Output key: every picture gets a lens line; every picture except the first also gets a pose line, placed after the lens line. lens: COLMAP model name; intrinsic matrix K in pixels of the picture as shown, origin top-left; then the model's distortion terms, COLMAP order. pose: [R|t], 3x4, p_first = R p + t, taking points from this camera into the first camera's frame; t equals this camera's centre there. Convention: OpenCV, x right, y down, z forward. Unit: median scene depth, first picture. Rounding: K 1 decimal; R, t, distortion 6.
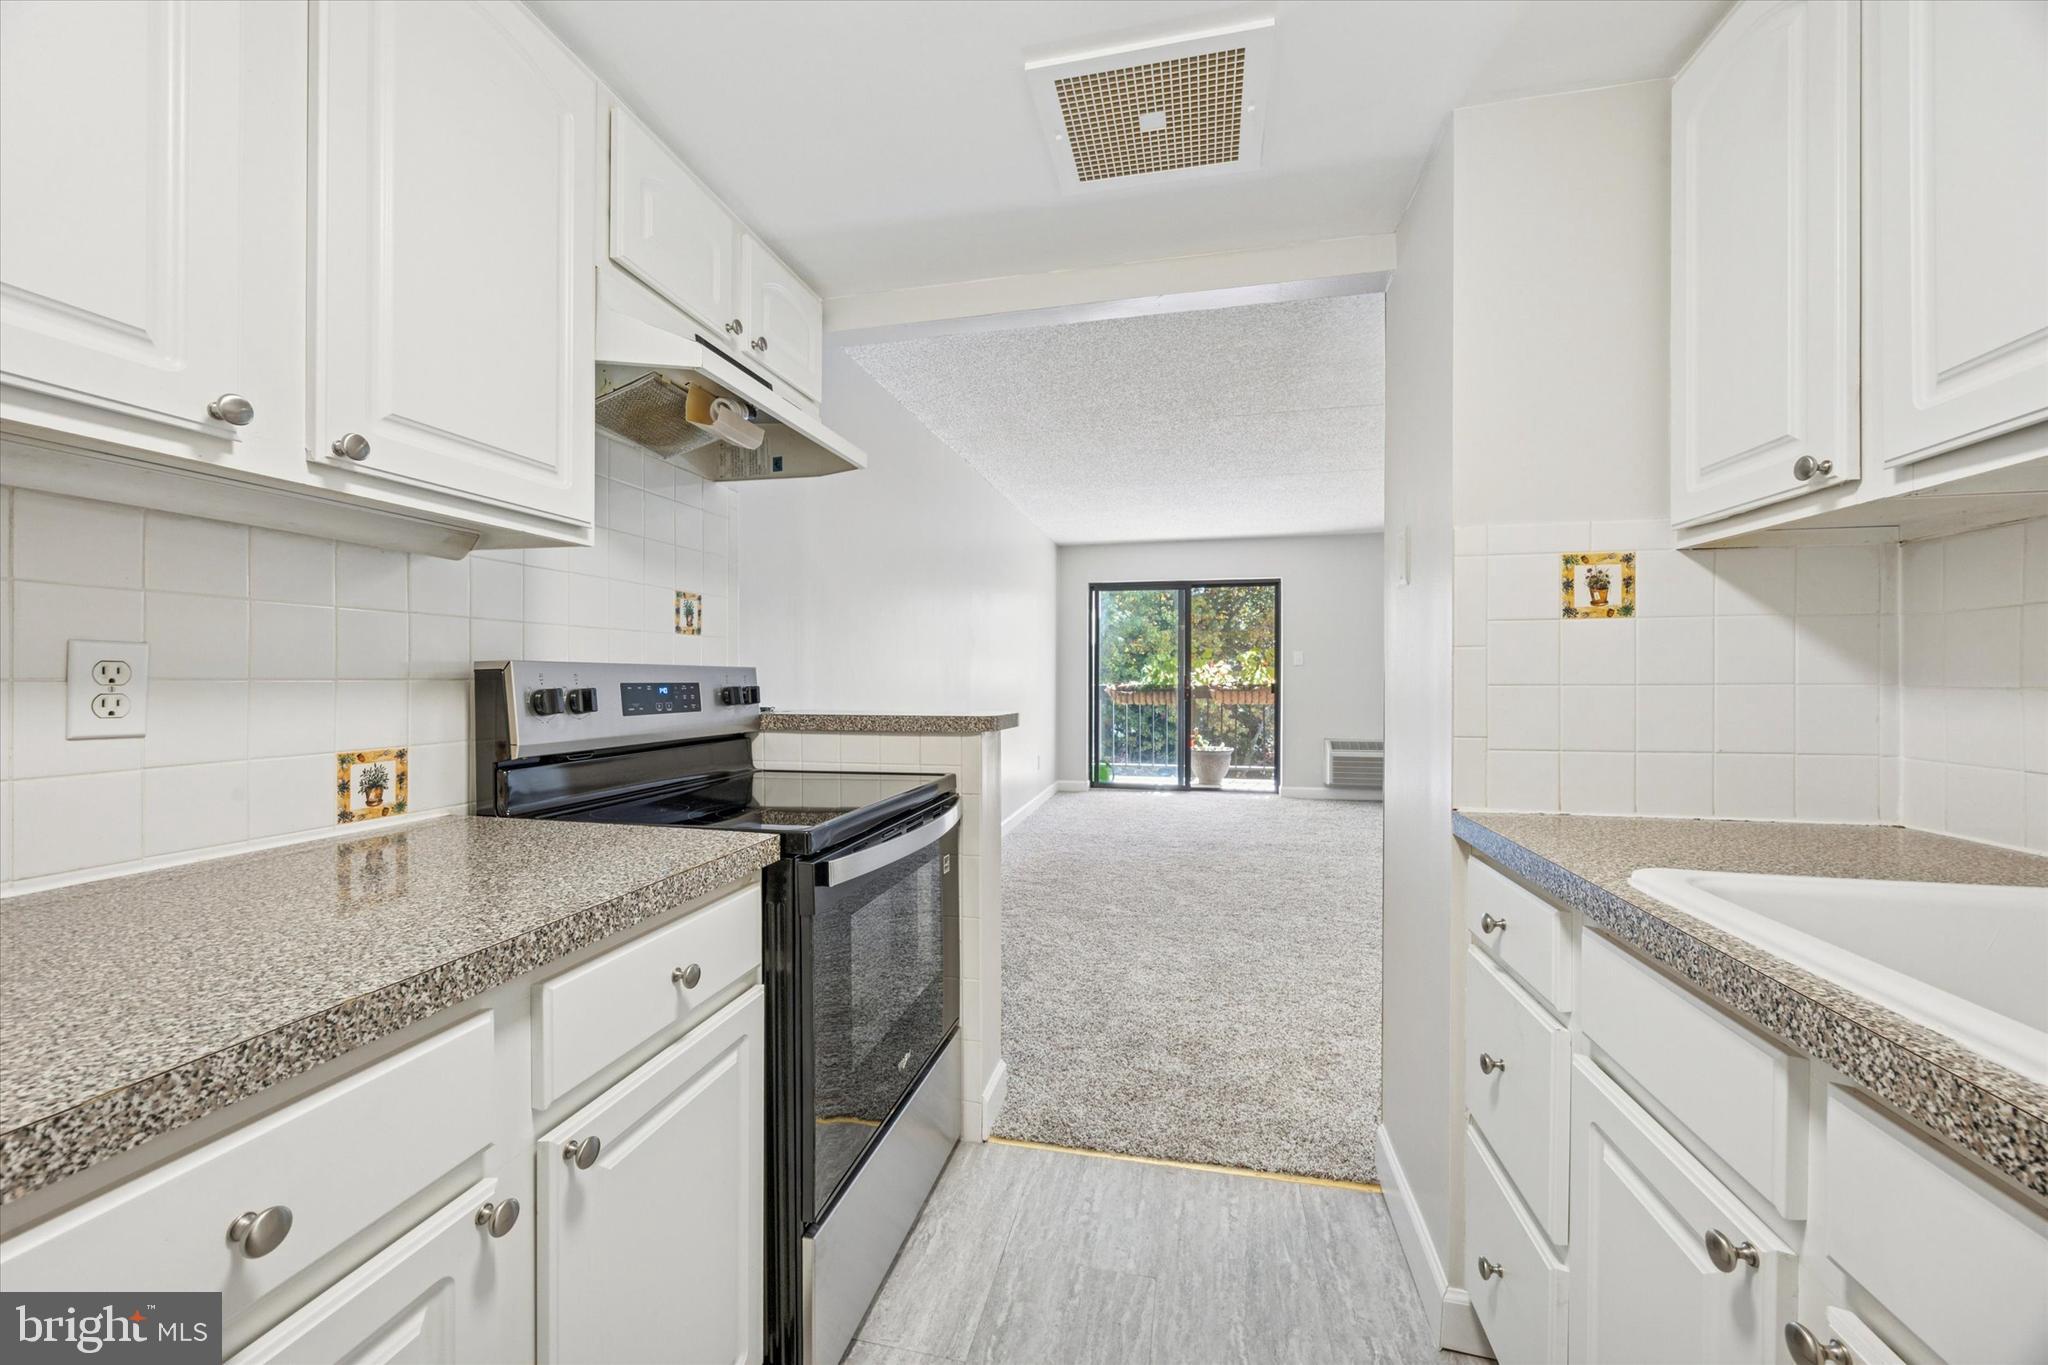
lens RADIAL K [[779.8, 0, 1021.4], [0, 779.8, 666.4], [0, 0, 1]] dist [-0.001394, 0.000144]
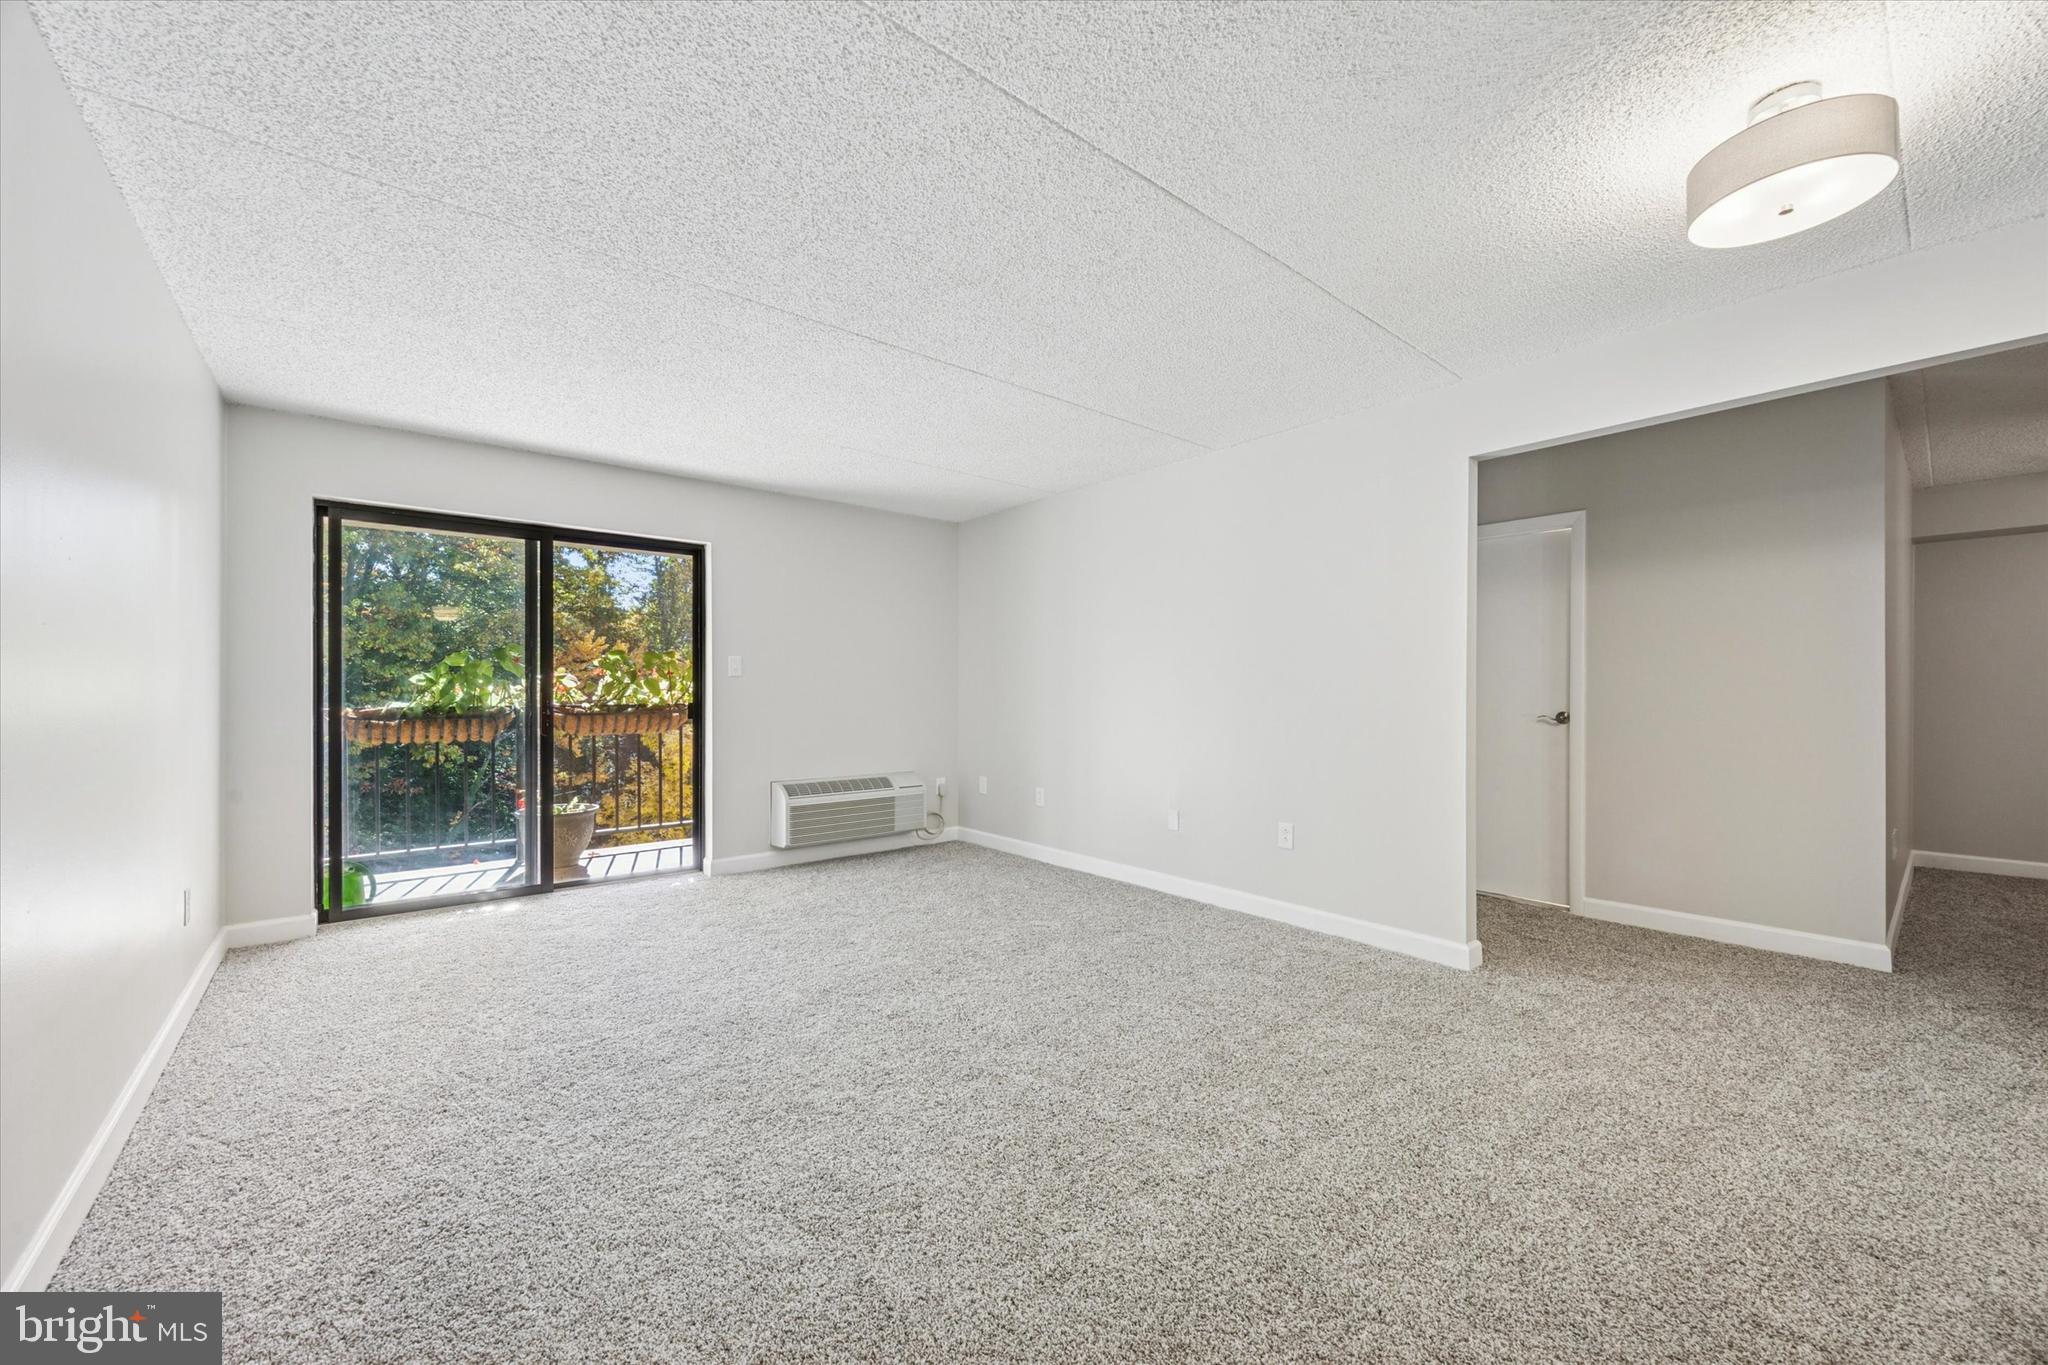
lens RADIAL K [[787.9, 0, 1023.4], [0, 787.9, 691.1], [0, 0, 1]] dist [-0.000130, 0.000786]
pose [[0.607355, -0.001281, 0.794430, -0.176867], [-0.010277, 0.999902, 0.009469, 0.012774], [-0.794364, -0.013916, 0.607283, 1.899184]]
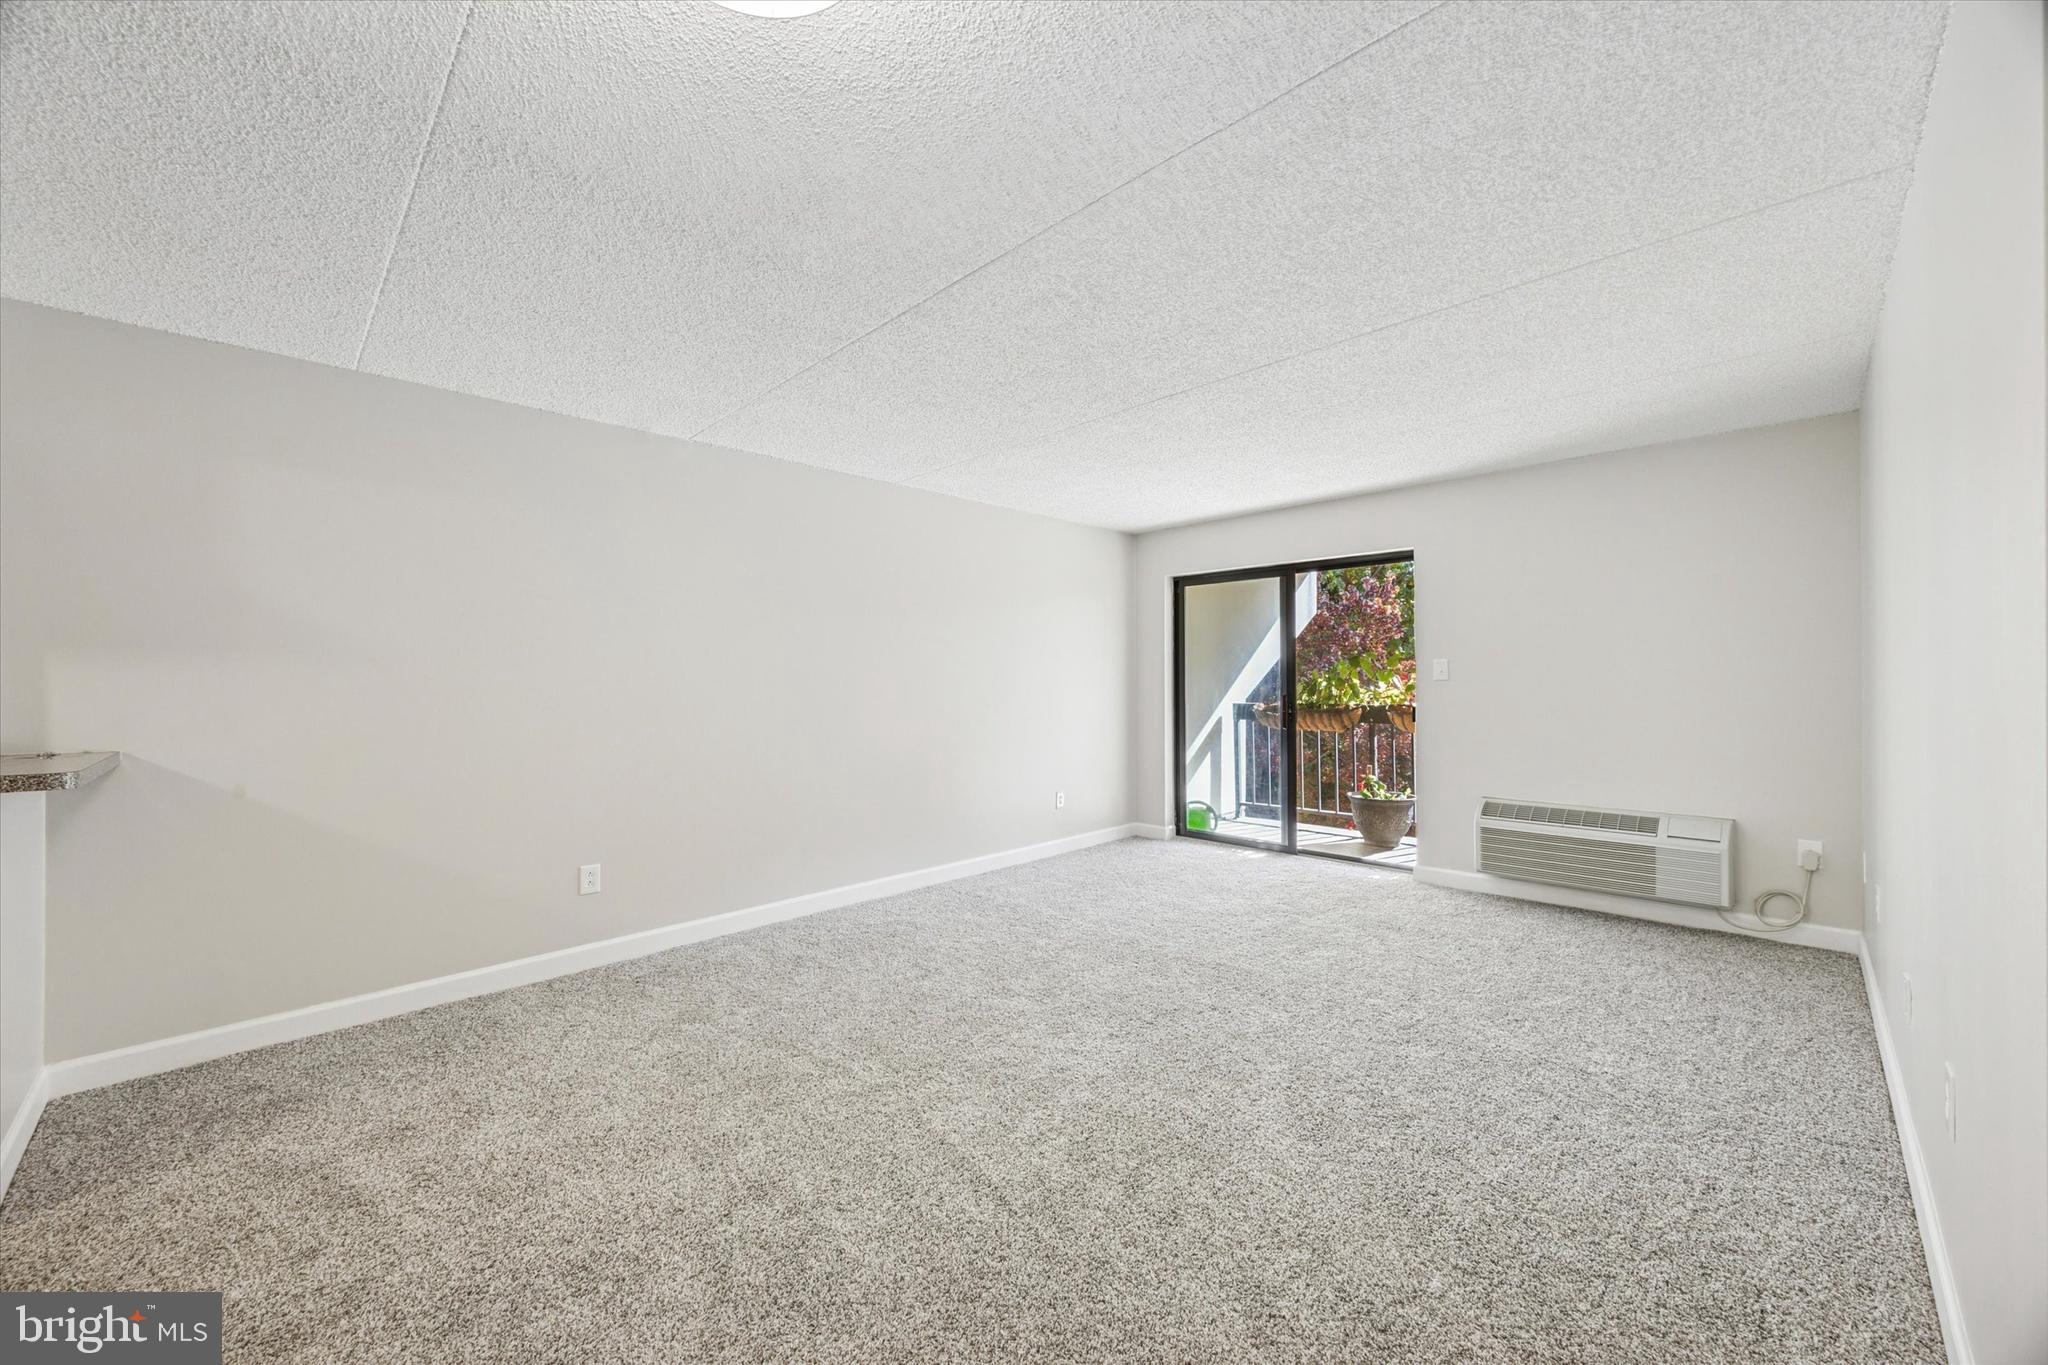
lens RADIAL K [[779.8, 0, 1021.4], [0, 779.8, 666.4], [0, 0, 1]] dist [-0.001394, 0.000144]
pose [[0.841452, -0.014087, -0.540149, 2.014212], [0.008135, 0.999877, -0.013403, -0.031920], [0.540271, 0.006884, 0.841463, 1.310314]]
